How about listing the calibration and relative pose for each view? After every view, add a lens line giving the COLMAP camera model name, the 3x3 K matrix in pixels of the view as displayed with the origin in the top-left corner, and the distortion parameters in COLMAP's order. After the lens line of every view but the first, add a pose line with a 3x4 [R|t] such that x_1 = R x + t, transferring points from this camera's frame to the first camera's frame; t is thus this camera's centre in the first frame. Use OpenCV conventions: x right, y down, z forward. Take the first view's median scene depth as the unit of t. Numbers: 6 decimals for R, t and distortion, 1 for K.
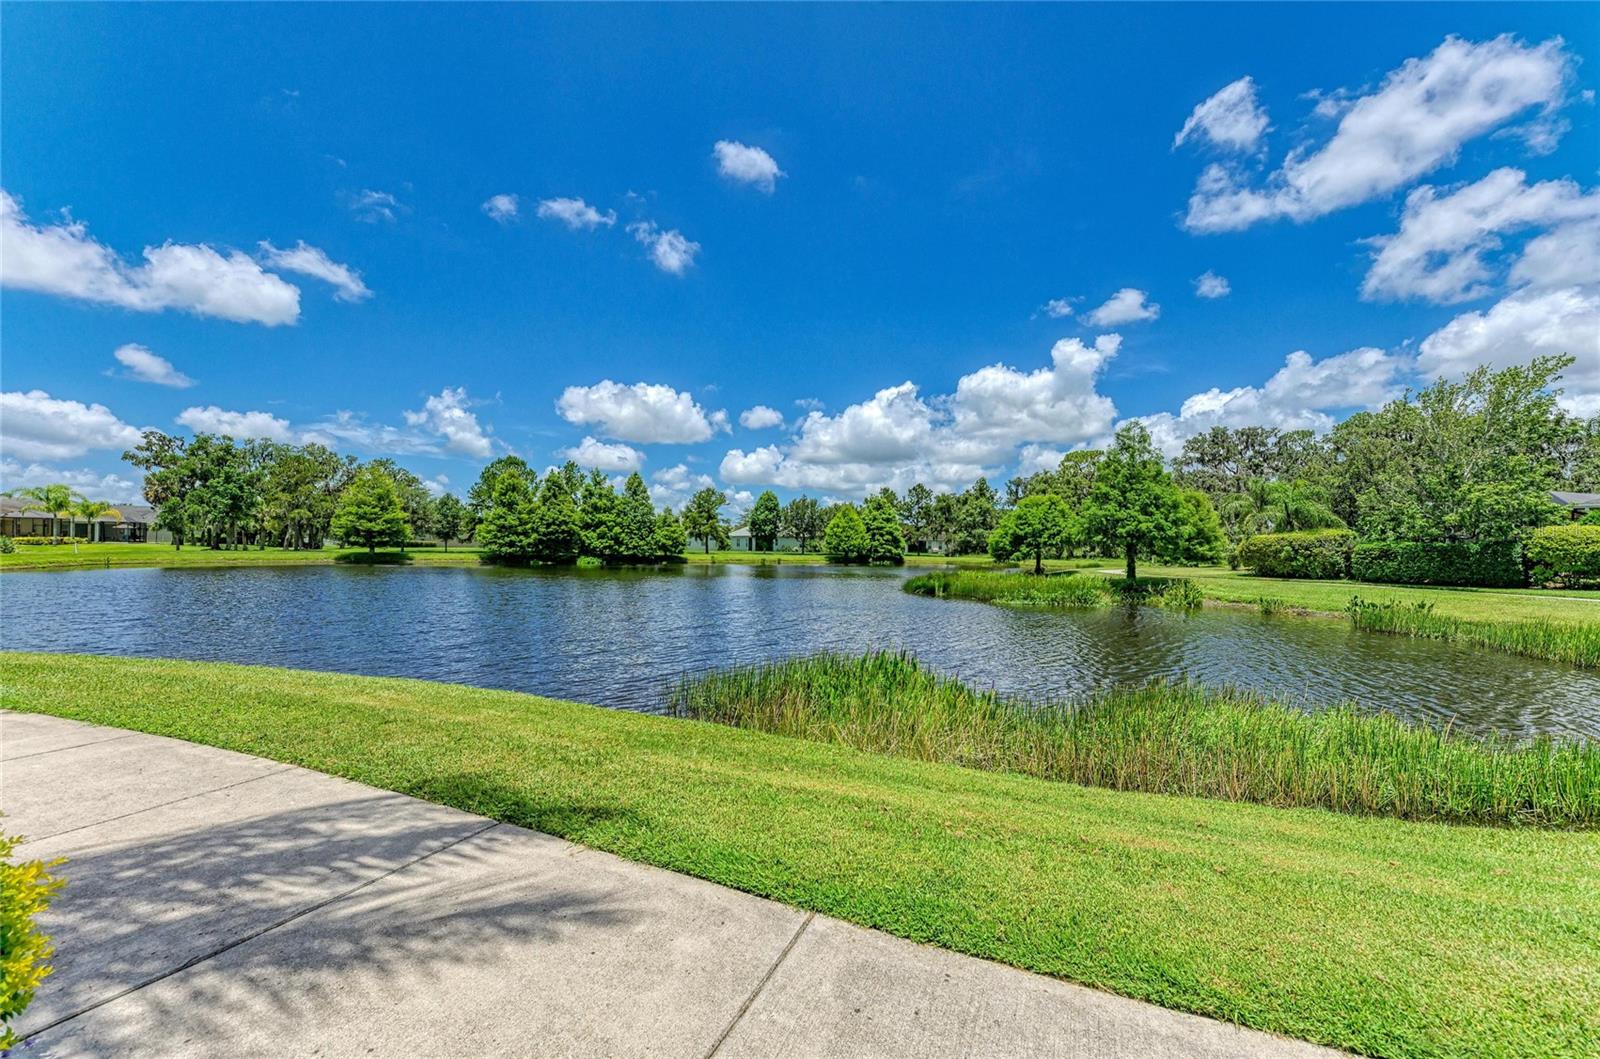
lens RADIAL K [[640.1, 0, 799.6], [0, 640.1, 544.3], [0, 0, 1]] dist [0.000473, -0.000315]
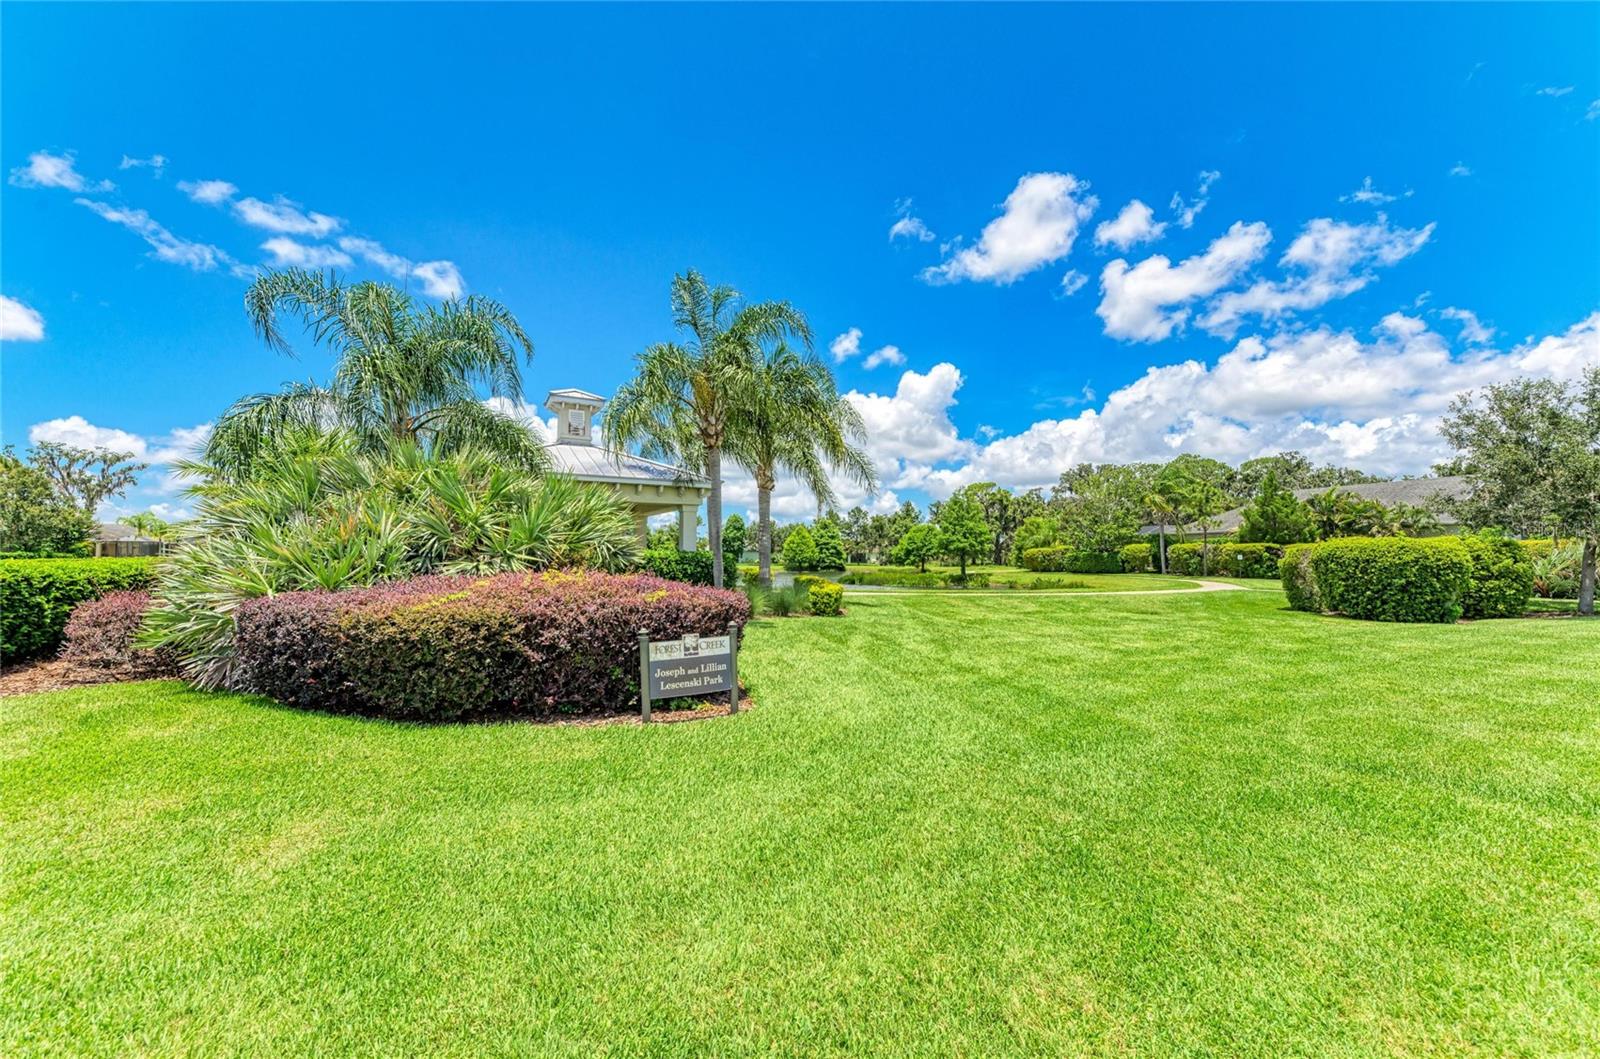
lens RADIAL K [[640.1, 0, 799.6], [0, 640.1, 544.3], [0, 0, 1]] dist [0.000473, -0.000315]
pose [[0.996747, -0.008335, 0.080159, -0.028348], [0.009951, 0.999755, -0.019789, 0.000808], [-0.079975, 0.020522, 0.996586, -0.255974]]
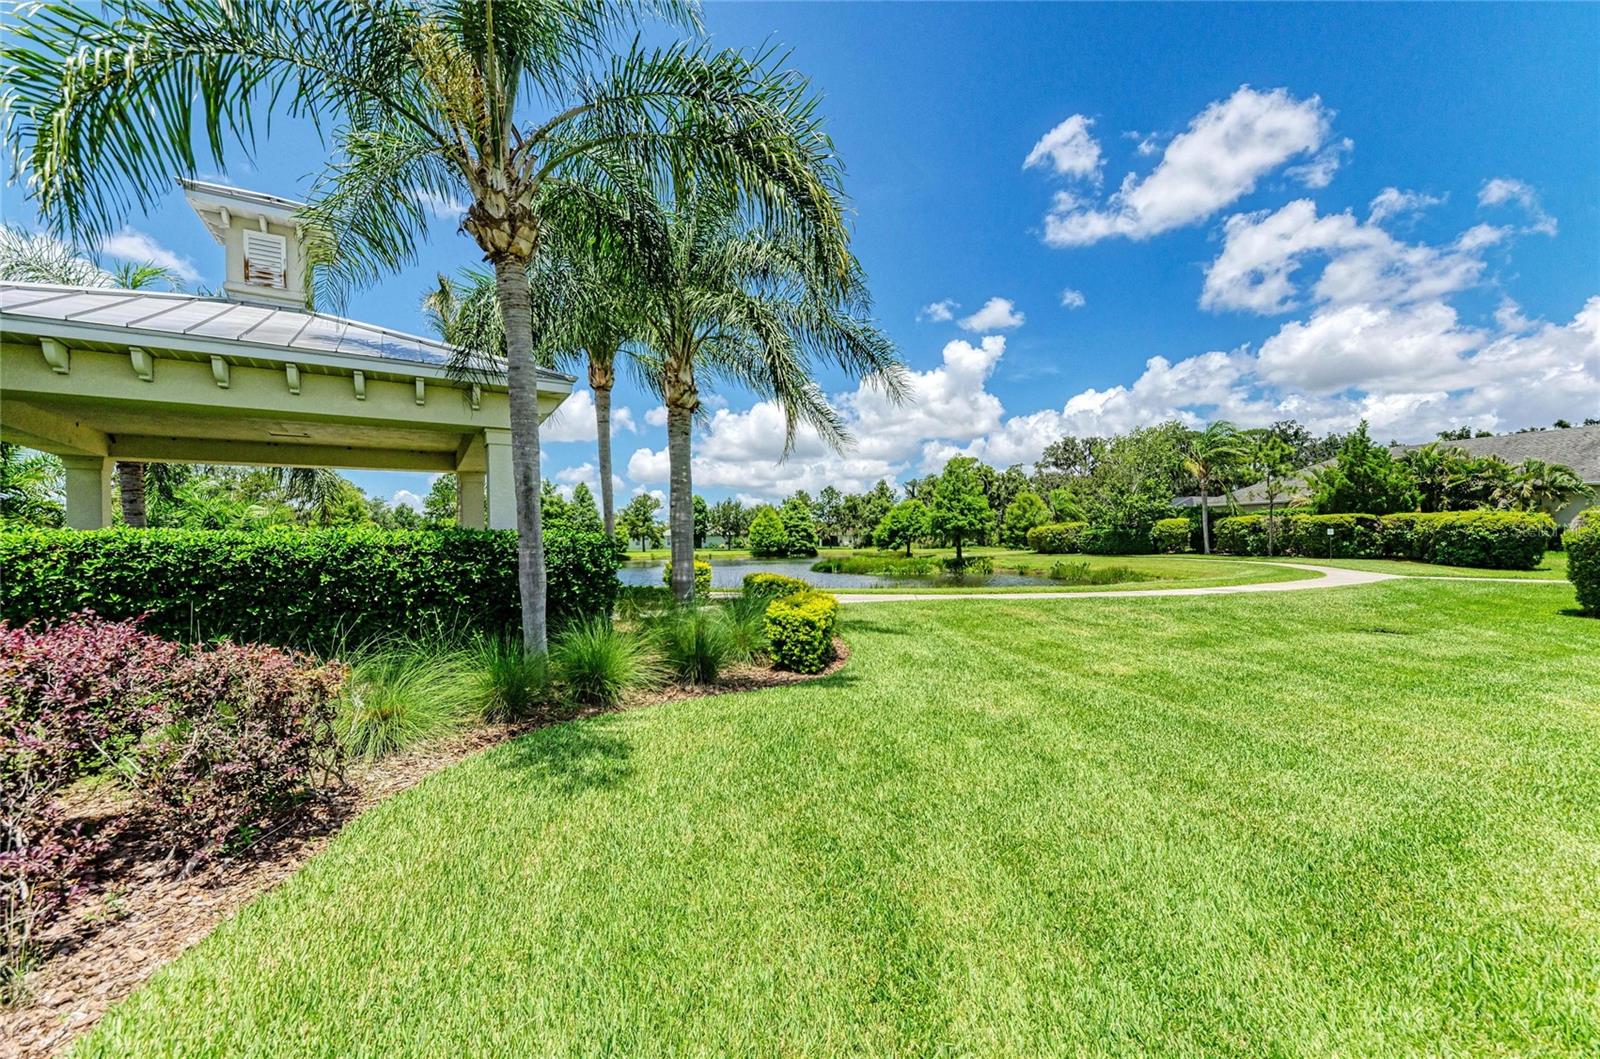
lens RADIAL K [[640.1, 0, 799.6], [0, 640.1, 544.3], [0, 0, 1]] dist [0.000473, -0.000315]
pose [[0.991541, -0.026649, 0.127031, -0.016874], [0.026062, 0.999641, 0.006280, 0.001145], [-0.127153, -0.002917, 0.991879, -0.154679]]
